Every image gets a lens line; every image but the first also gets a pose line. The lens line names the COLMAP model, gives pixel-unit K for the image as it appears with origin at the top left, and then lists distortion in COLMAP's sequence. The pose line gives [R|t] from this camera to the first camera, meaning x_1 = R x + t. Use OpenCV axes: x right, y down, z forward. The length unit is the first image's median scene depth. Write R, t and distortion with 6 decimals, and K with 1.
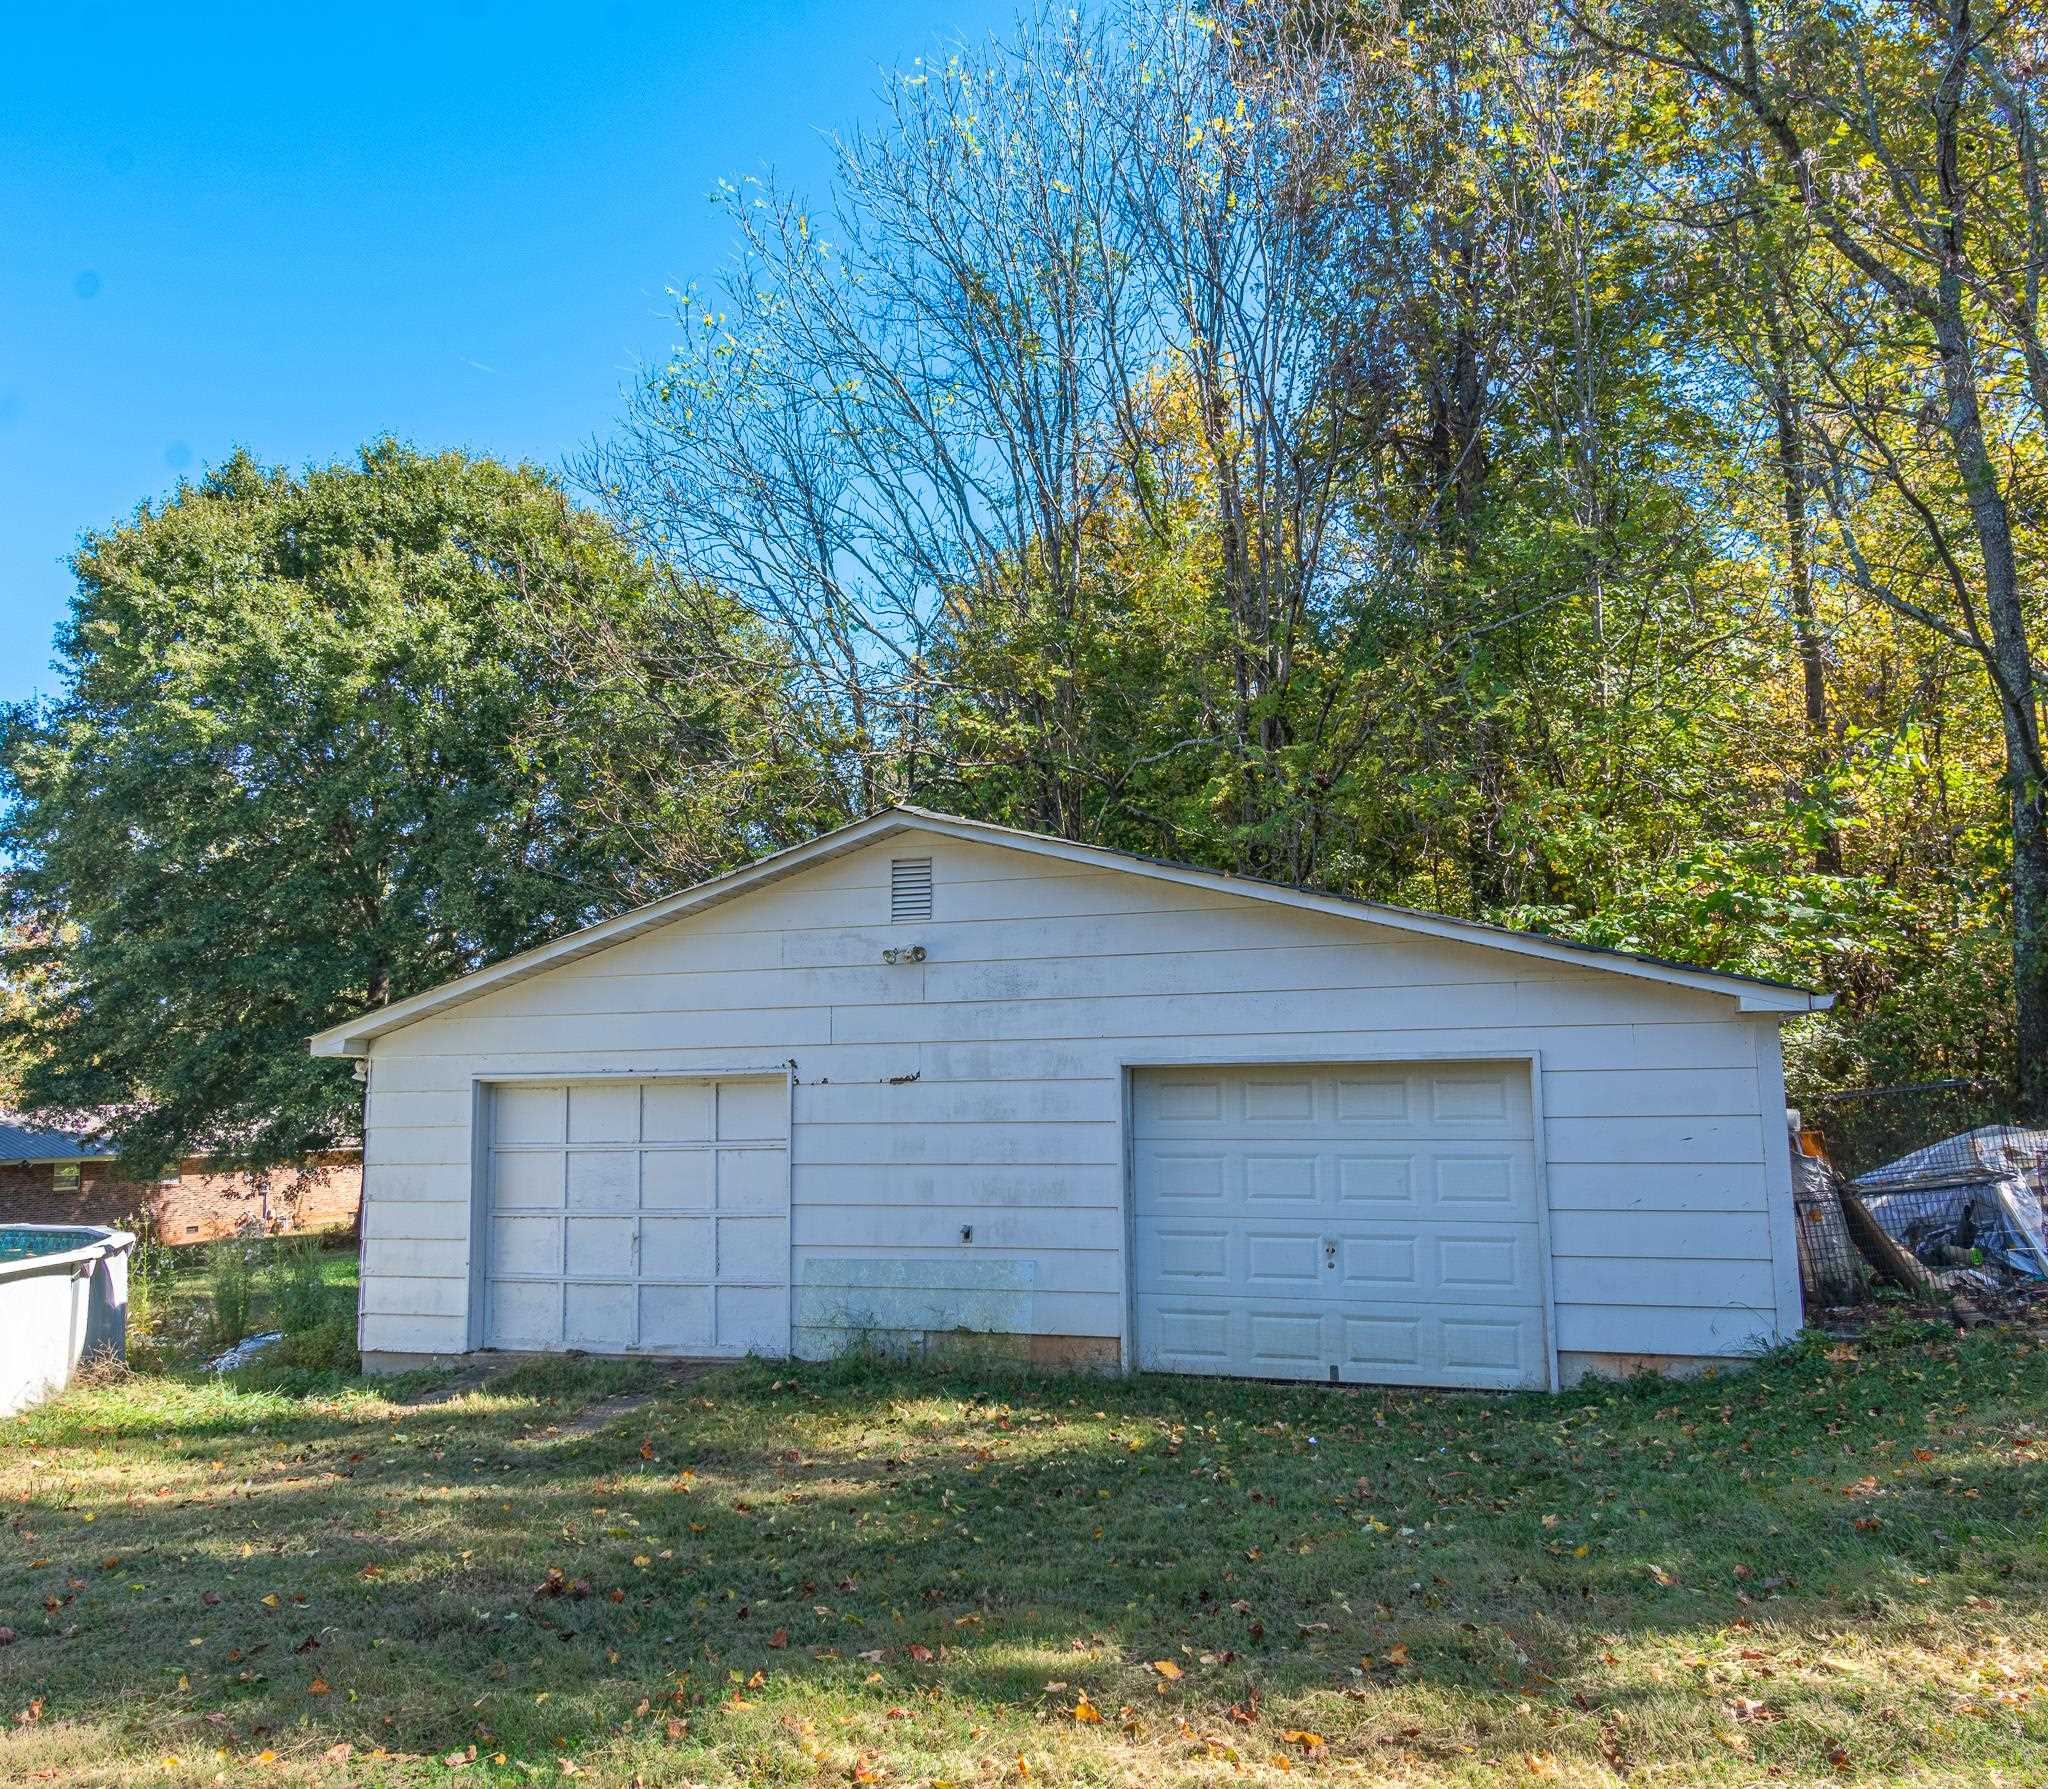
lens RADIAL K [[1613.1, 0, 975.2], [0, 1613.1, 892.4], [0, 0, 1]] dist [0.003879, -0.003684]
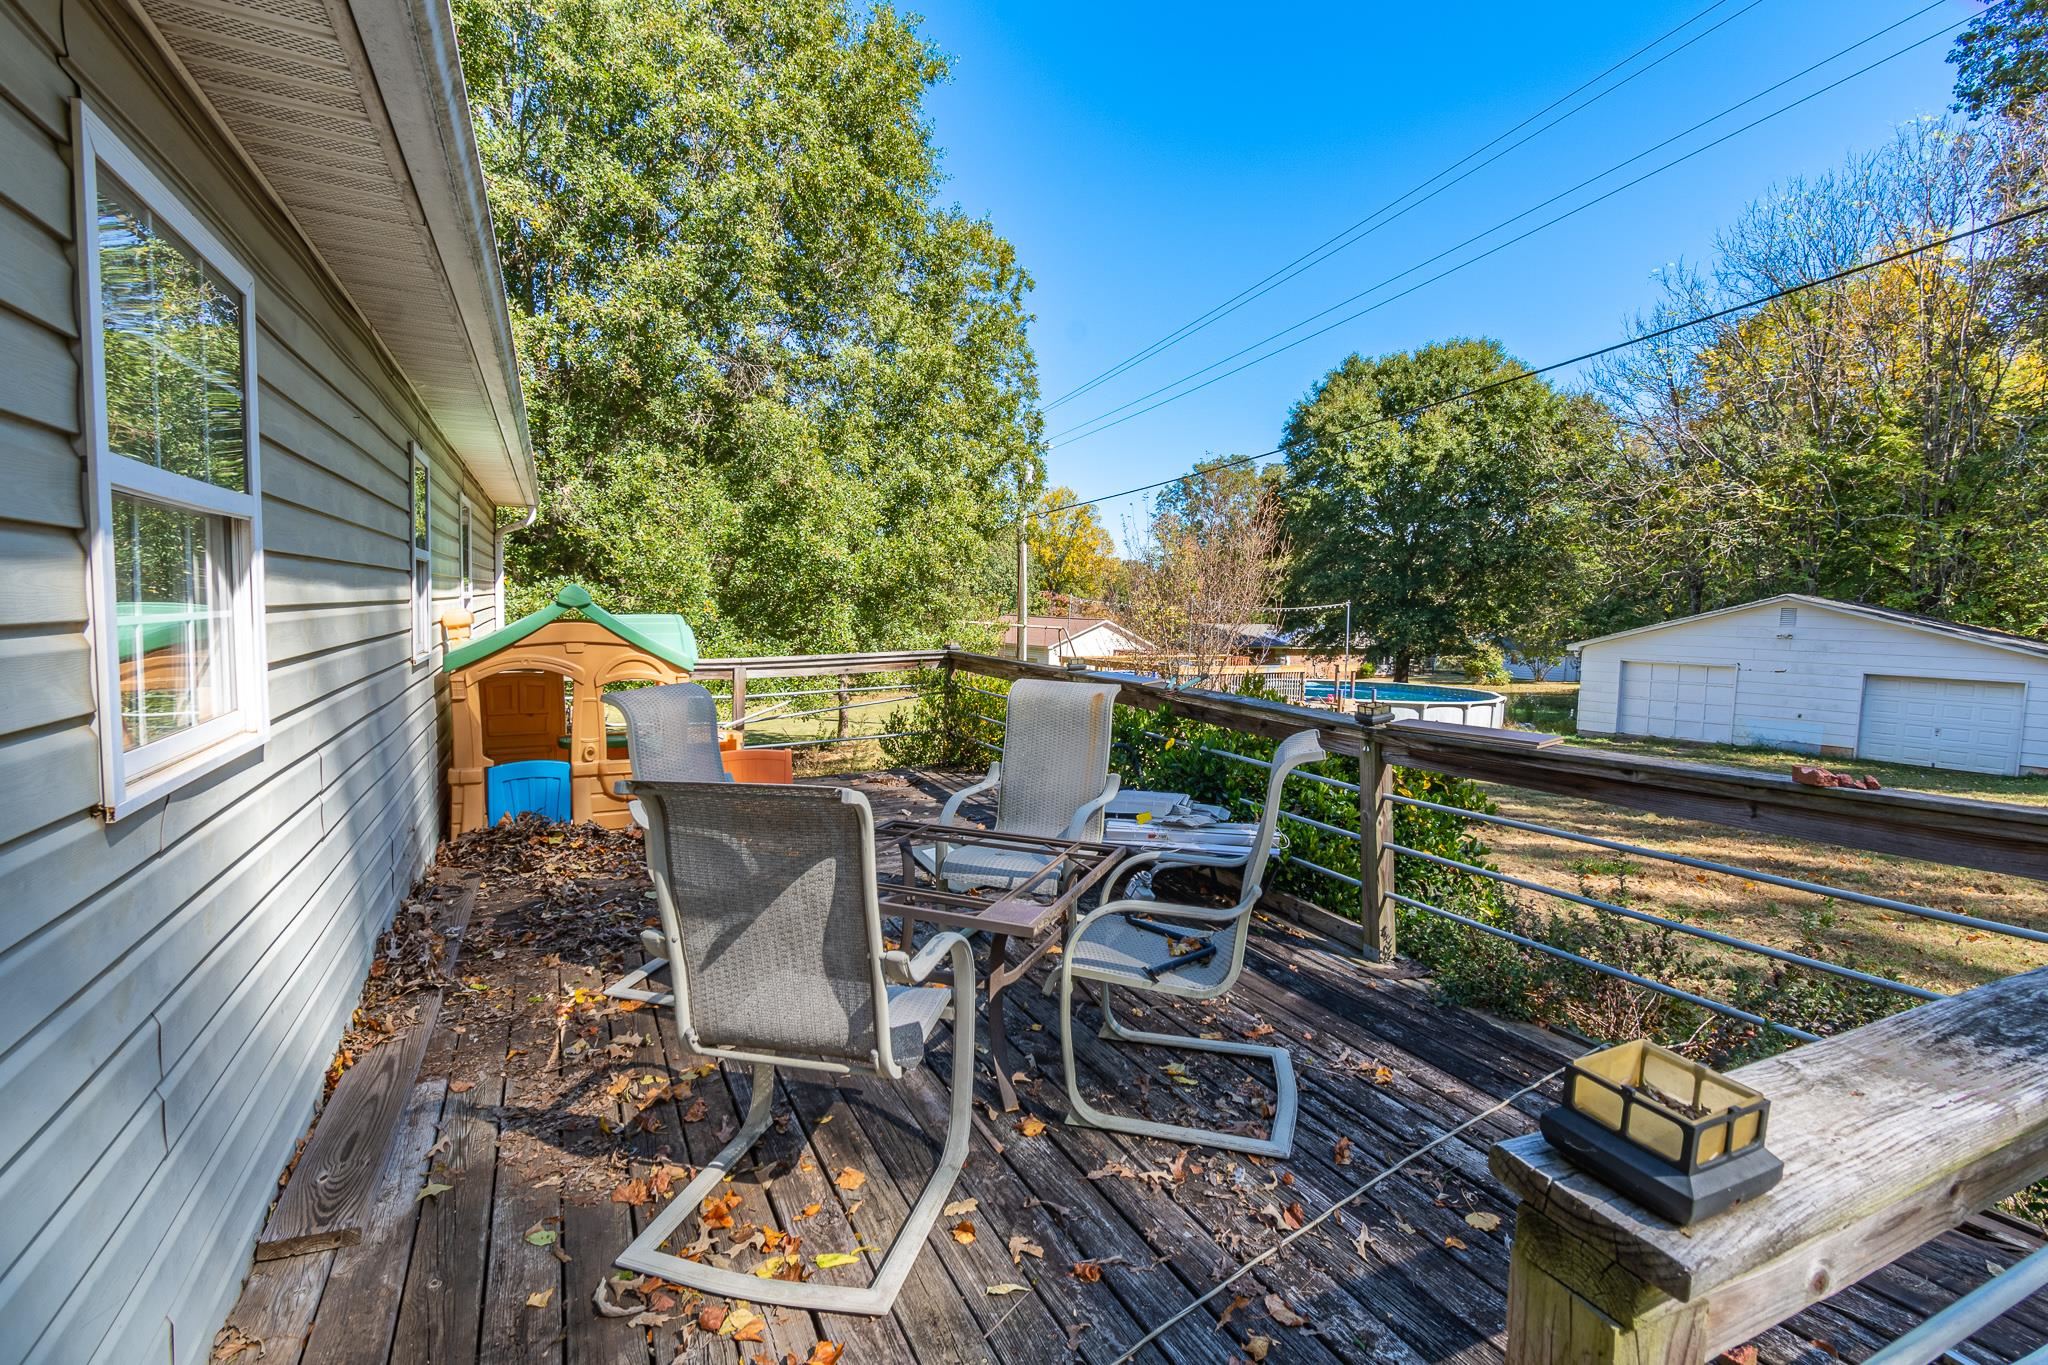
lens RADIAL K [[937.0, 0, 1024.5], [0, 937.0, 677.8], [0, 0, 1]] dist [0.001131, -0.000352]
pose [[0.839750, 0.079155, -0.537172, -0.110848], [0.029235, 0.981290, 0.190301, -0.104057], [0.542185, -0.175510, 0.821725, -0.532538]]
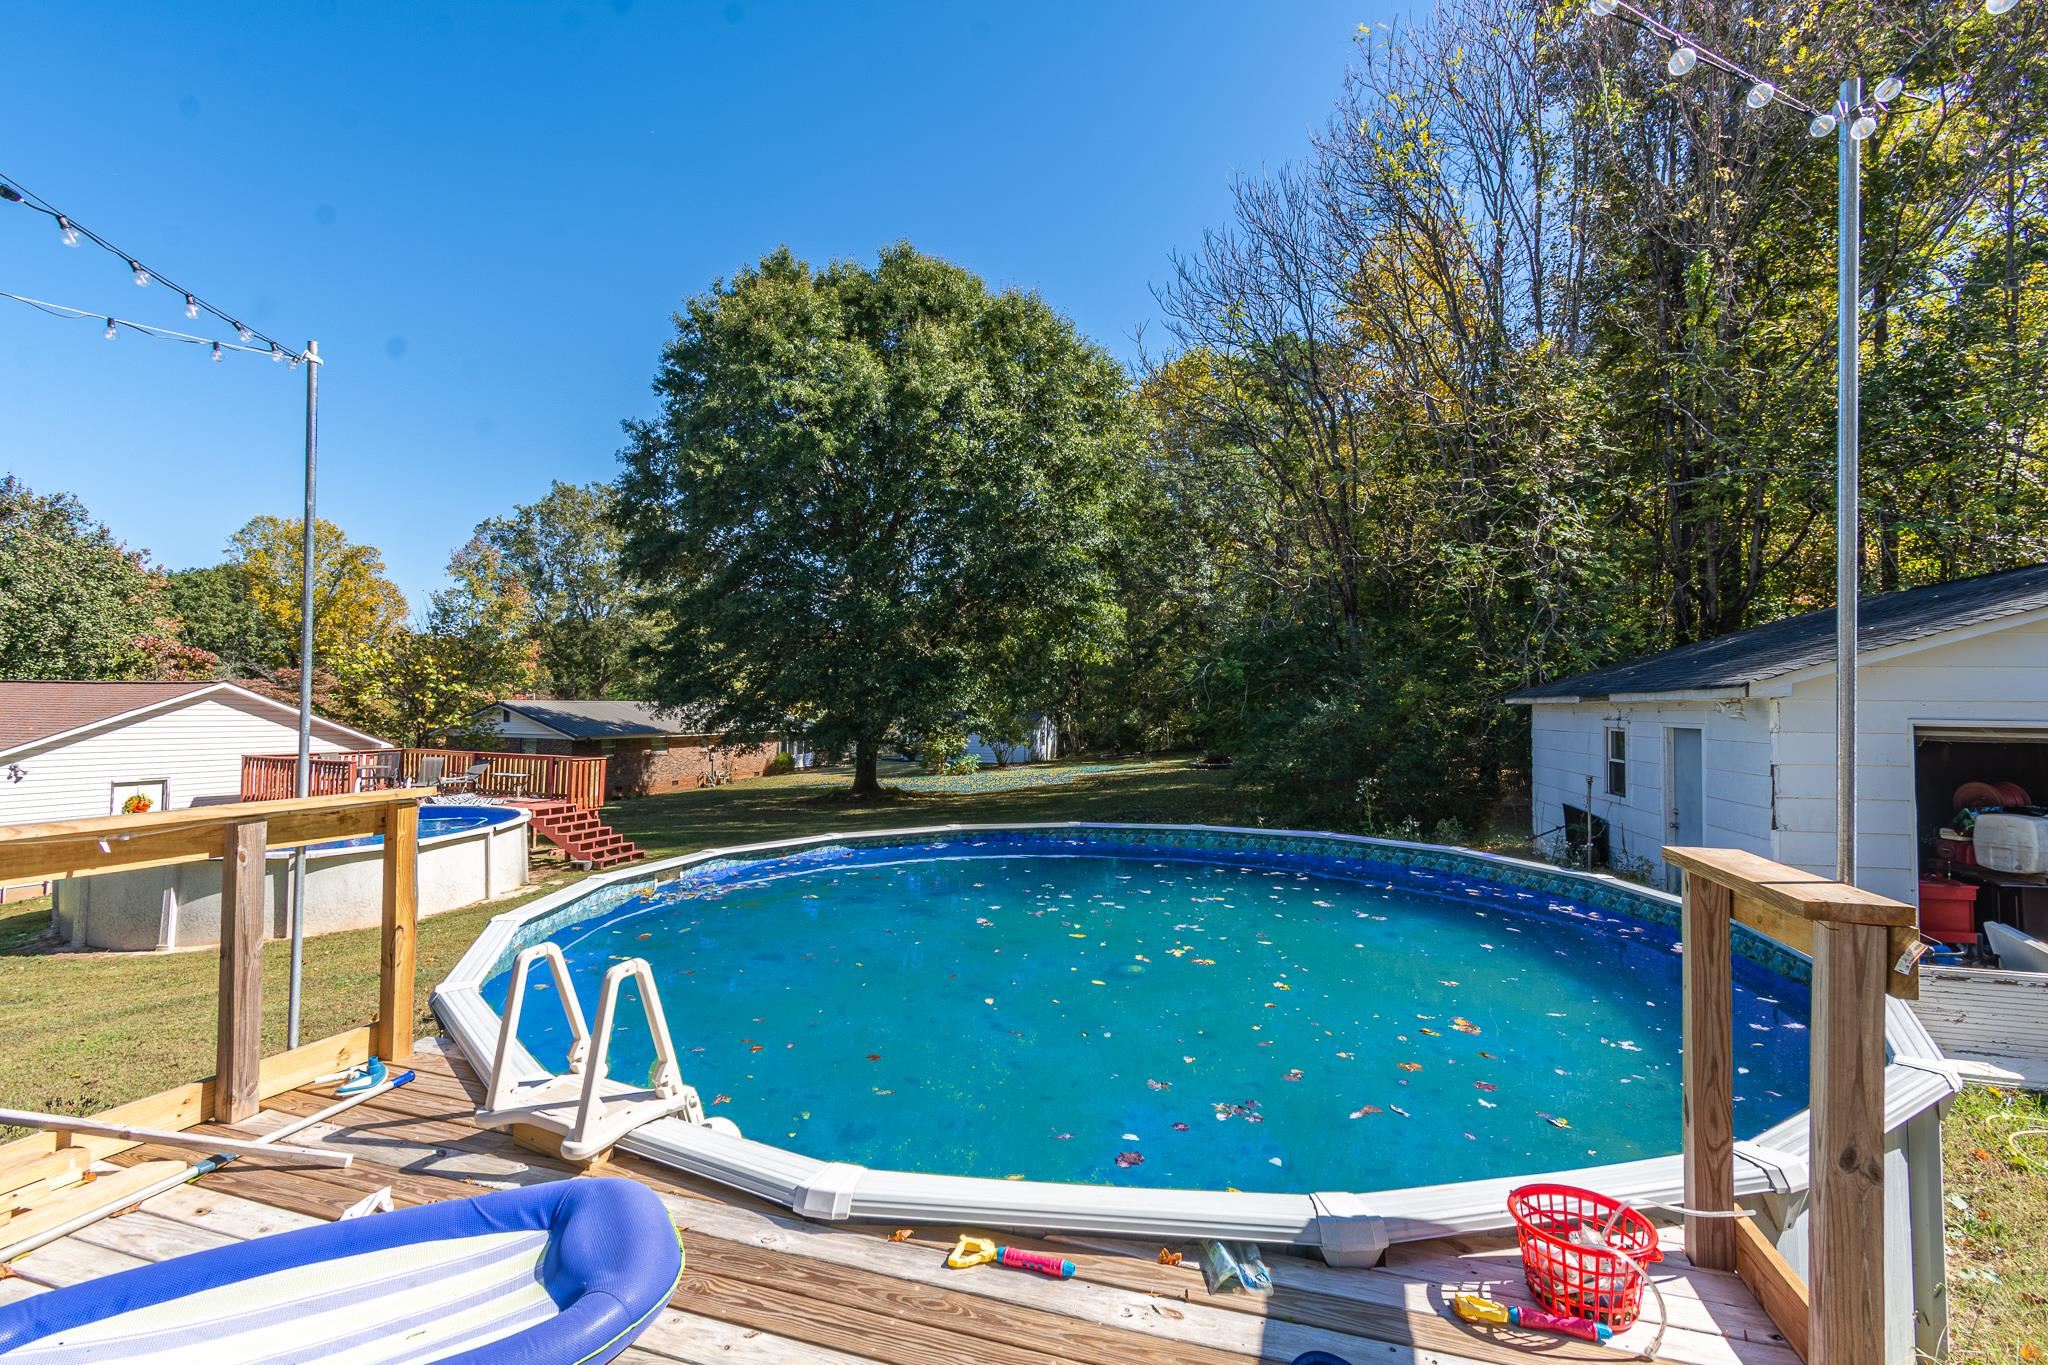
lens RADIAL K [[914.6, 0, 1030.5], [0, 914.6, 676.8], [0, 0, 1]] dist [-0.001118, -0.000389]
pose [[0.995069, 0.025100, 0.095955, -0.362750], [-0.034287, 0.994855, 0.095326, 0.018679], [-0.093069, -0.098146, 0.990811, 0.172016]]
